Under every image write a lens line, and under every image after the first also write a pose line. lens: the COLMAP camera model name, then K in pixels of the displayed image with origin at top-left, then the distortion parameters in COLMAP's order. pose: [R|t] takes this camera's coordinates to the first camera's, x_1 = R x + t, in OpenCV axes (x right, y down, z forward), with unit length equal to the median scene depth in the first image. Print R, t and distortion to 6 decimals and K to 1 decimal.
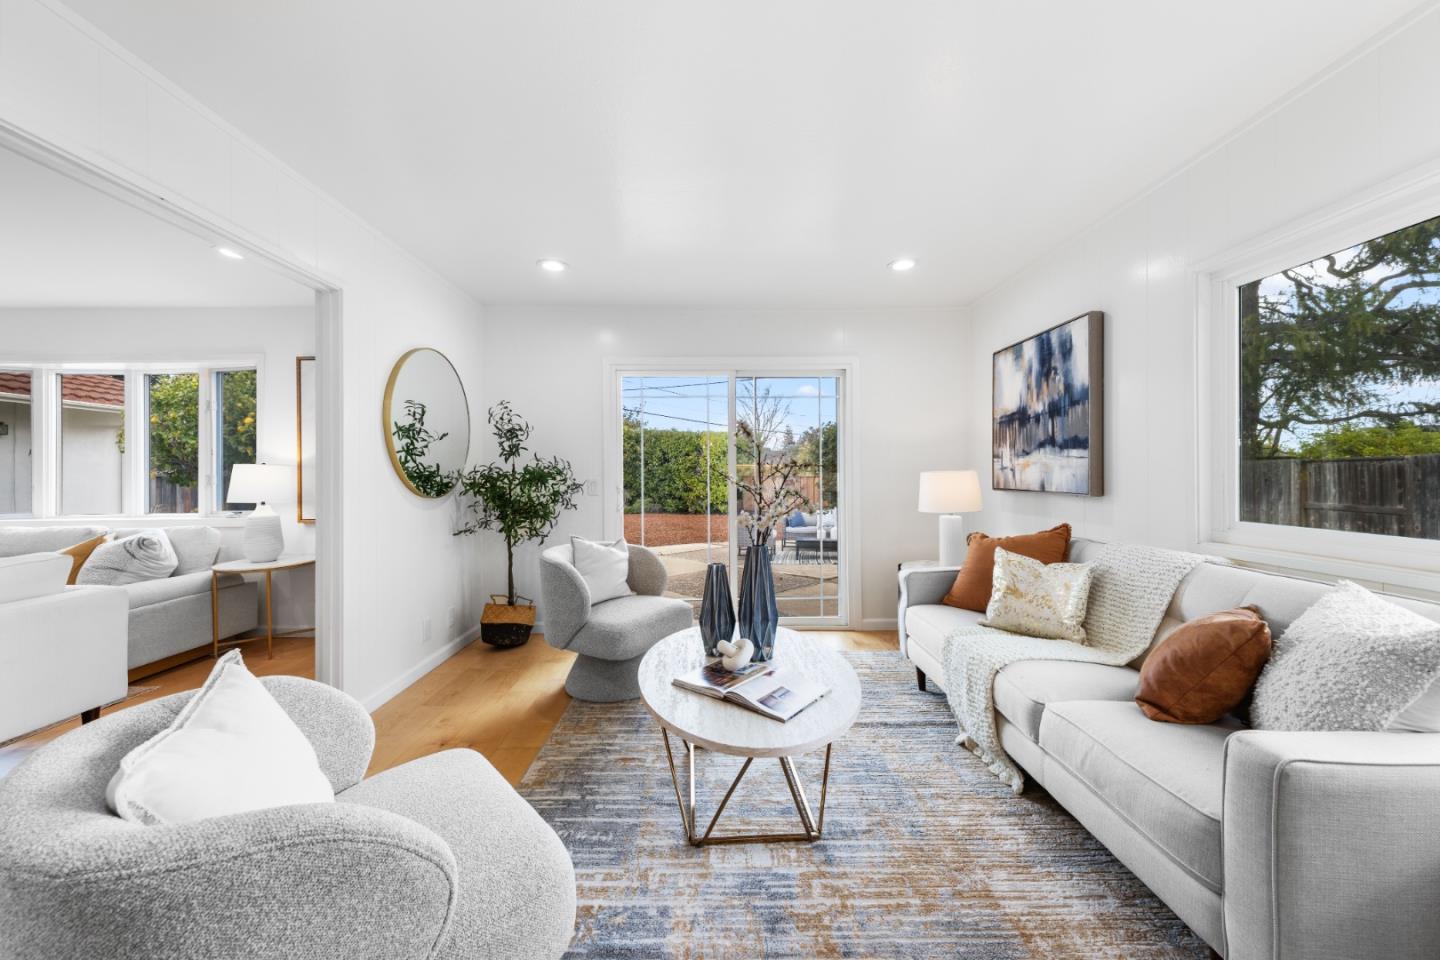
lens RADIAL K [[549.9, 0, 721.7], [0, 549.9, 471.6], [0, 0, 1]] dist [0.008976, -0.000120]
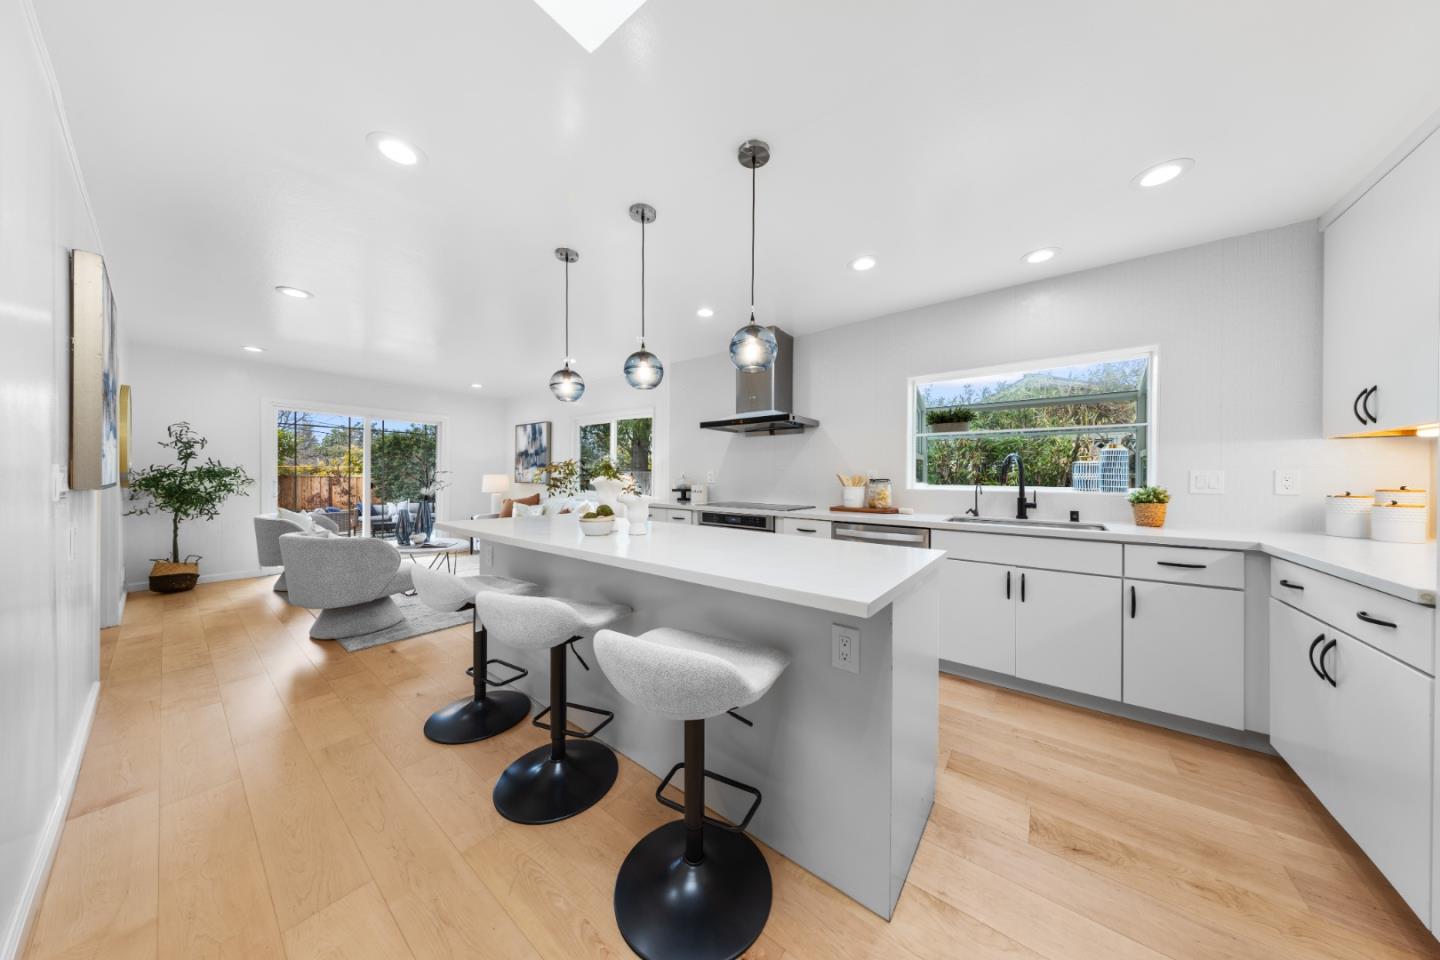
lens RADIAL K [[420.3, 0, 720.7], [0, 420.3, 474.0], [0, 0, 1]] dist [0.000238, -0.000012]
pose [[0.624393, 0.017069, 0.780924, -0.424741], [-0.011772, 0.999853, -0.012441, 0.008158], [-0.781022, -0.001425, 0.624502, -0.949945]]
